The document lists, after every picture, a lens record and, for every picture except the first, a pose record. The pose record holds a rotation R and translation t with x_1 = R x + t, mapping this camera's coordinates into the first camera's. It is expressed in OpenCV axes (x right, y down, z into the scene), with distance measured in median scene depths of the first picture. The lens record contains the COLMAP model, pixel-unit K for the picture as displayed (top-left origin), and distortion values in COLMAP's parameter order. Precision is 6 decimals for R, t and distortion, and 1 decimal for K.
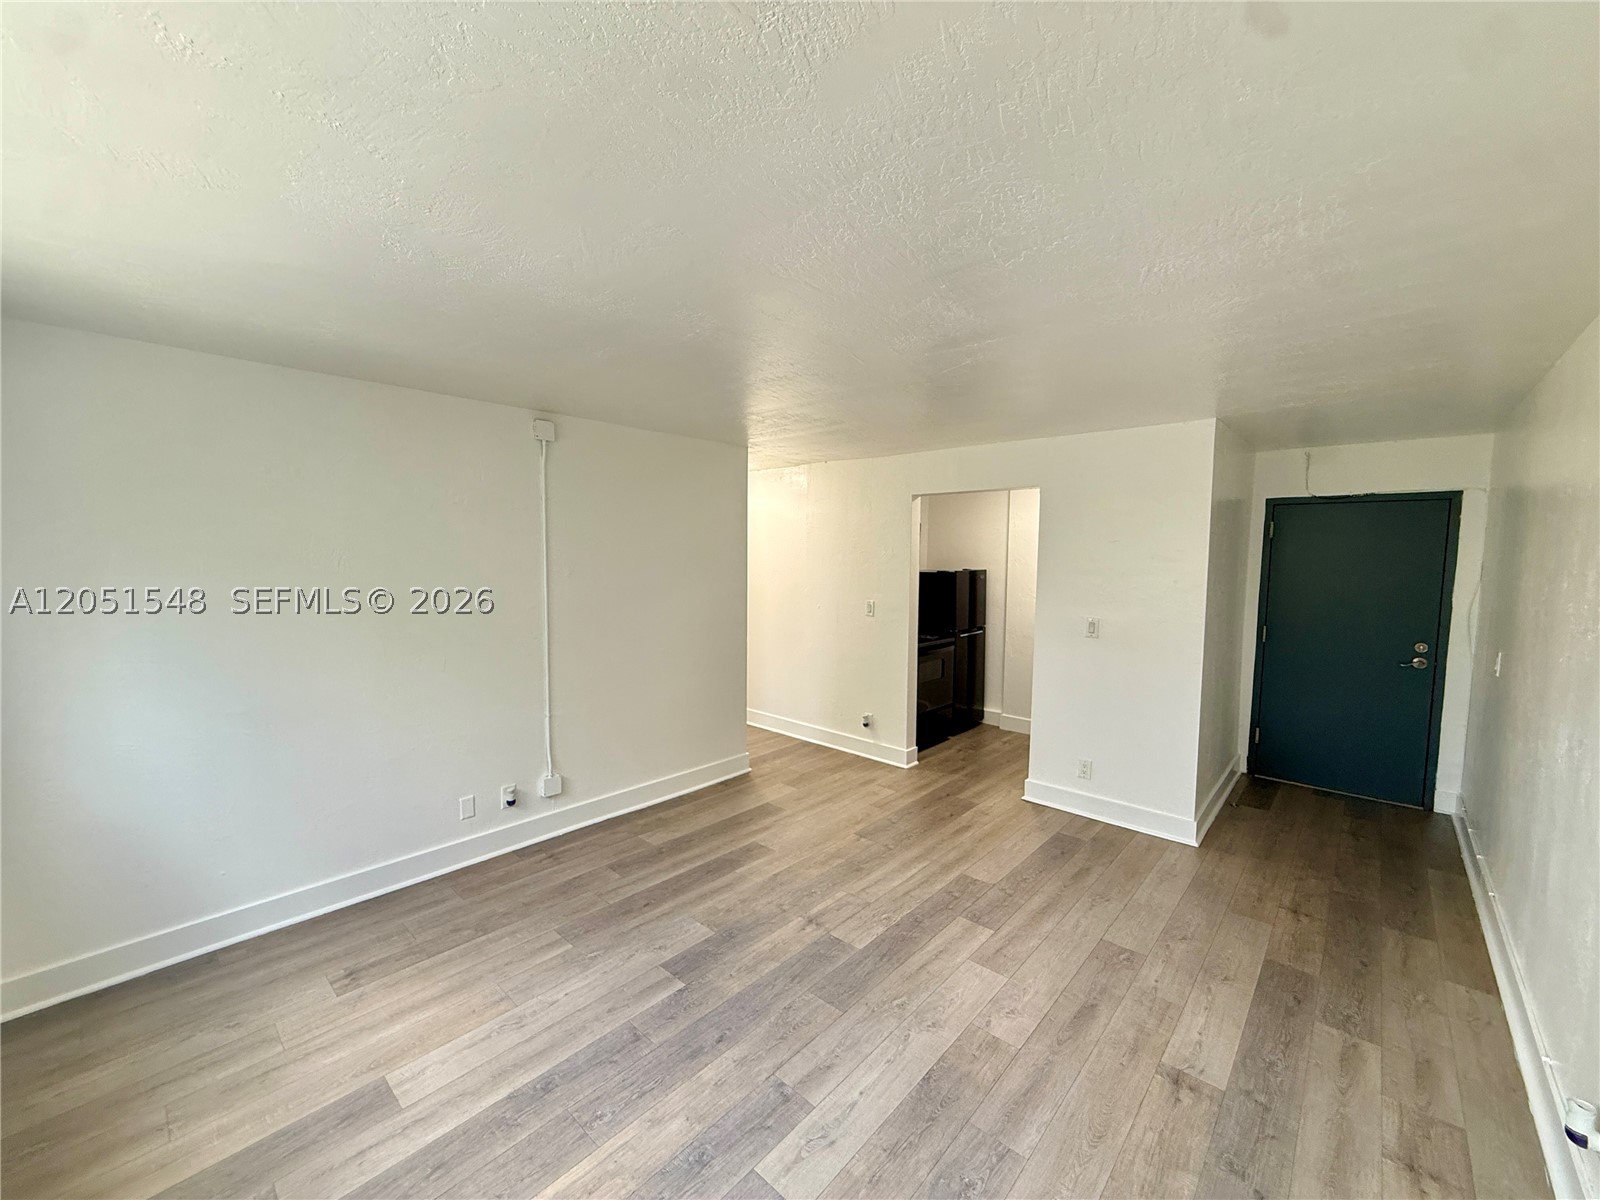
lens RADIAL K [[625.6, 0, 793.2], [0, 625.6, 603.1], [0, 0, 1]] dist [0.000929, 0.000032]
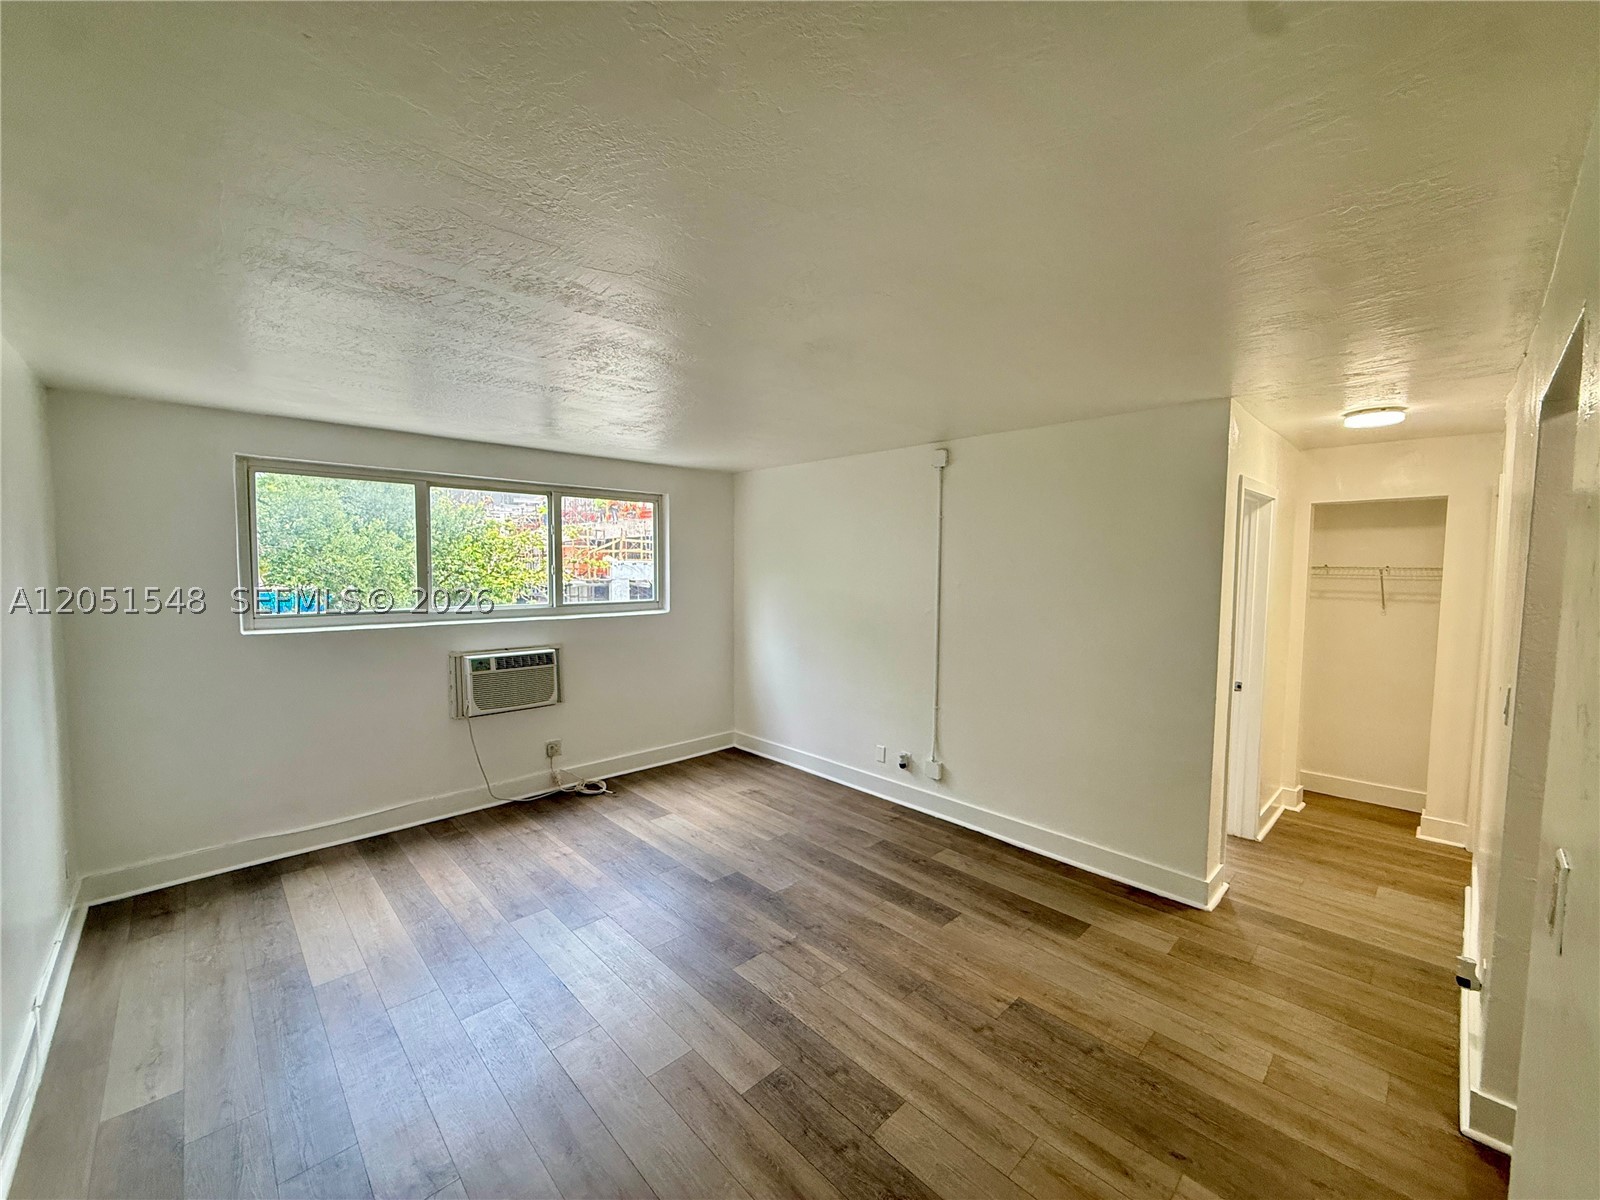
lens RADIAL K [[633.9, 0, 827.7], [0, 633.9, 603.9], [0, 0, 1]] dist [0.000232, -0.000025]
pose [[-0.030879, 0.056587, -0.997920, 0.832001], [-0.084572, 0.994668, 0.059019, -0.071102], [0.995939, 0.086219, -0.025928, 0.877655]]
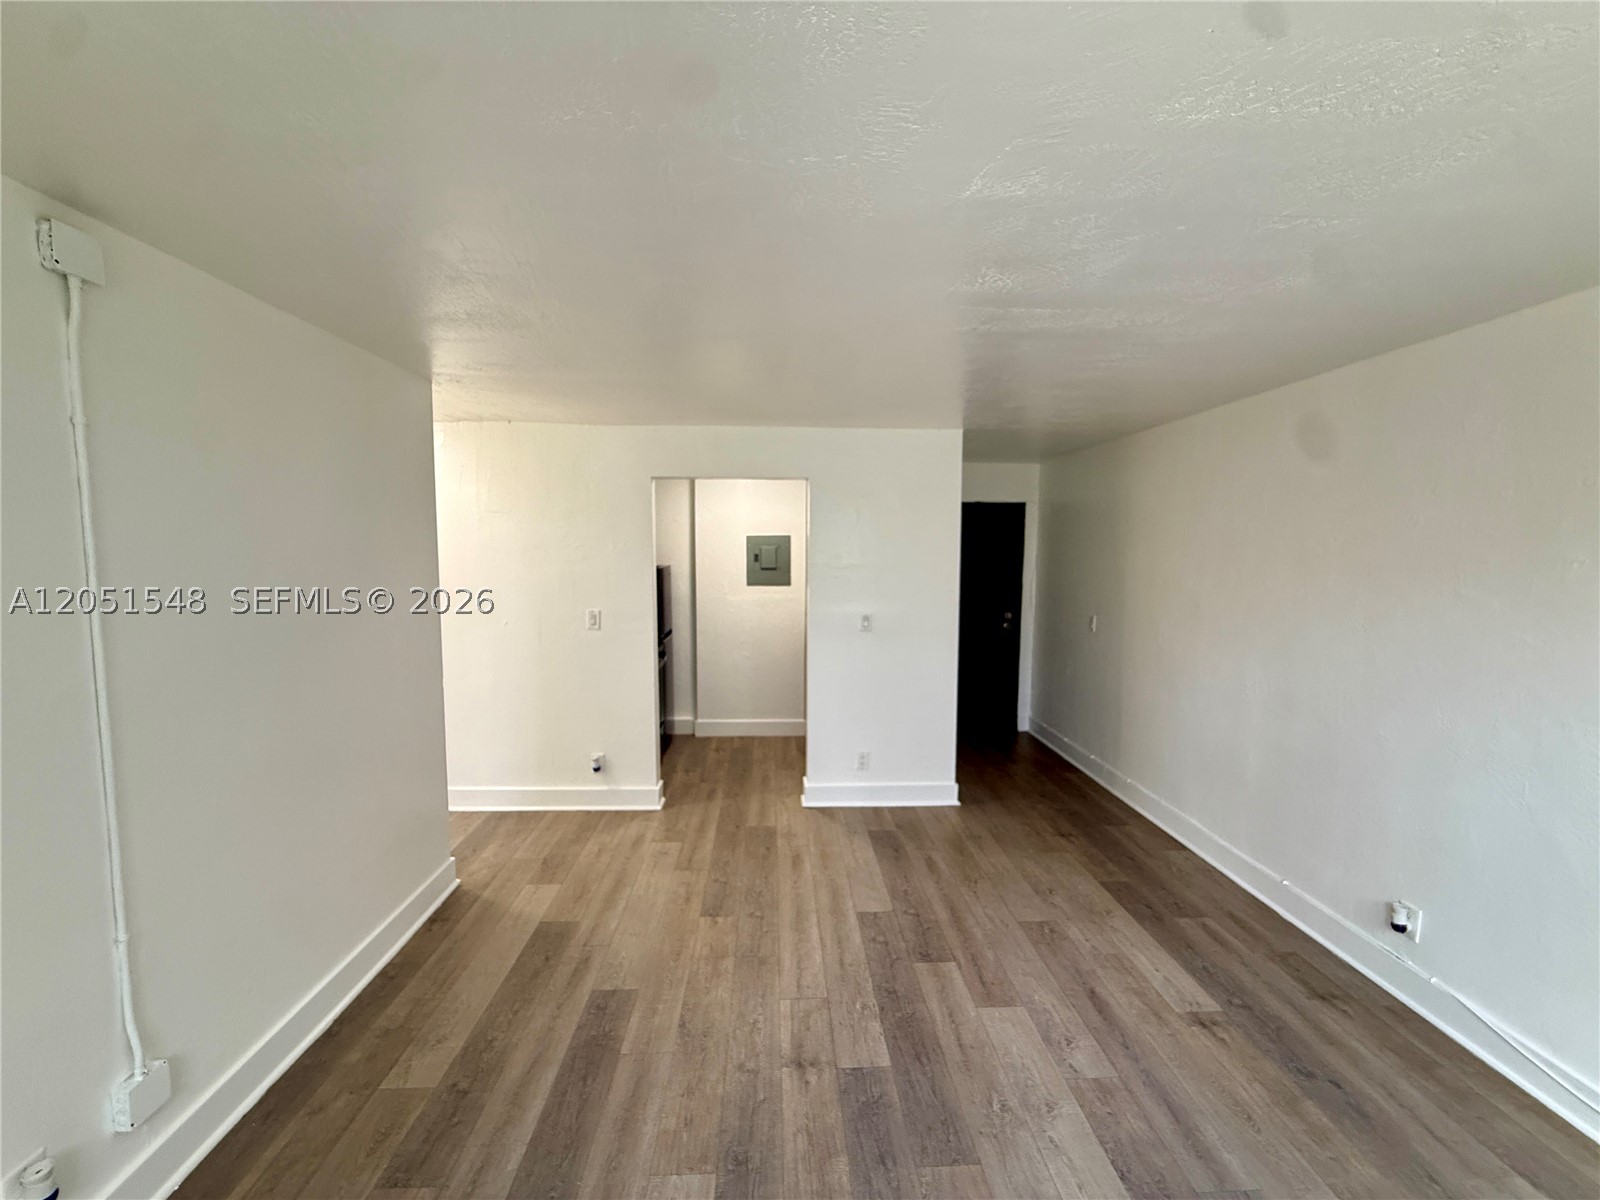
lens RADIAL K [[635.2, 0, 797.7], [0, 635.2, 601.5], [0, 0, 1]] dist [-0.000311, -0.000224]
pose [[0.714730, -0.062203, 0.696629, -0.376615], [0.057209, 0.997899, 0.030408, -0.036132], [-0.697057, 0.018120, 0.716787, 0.397934]]
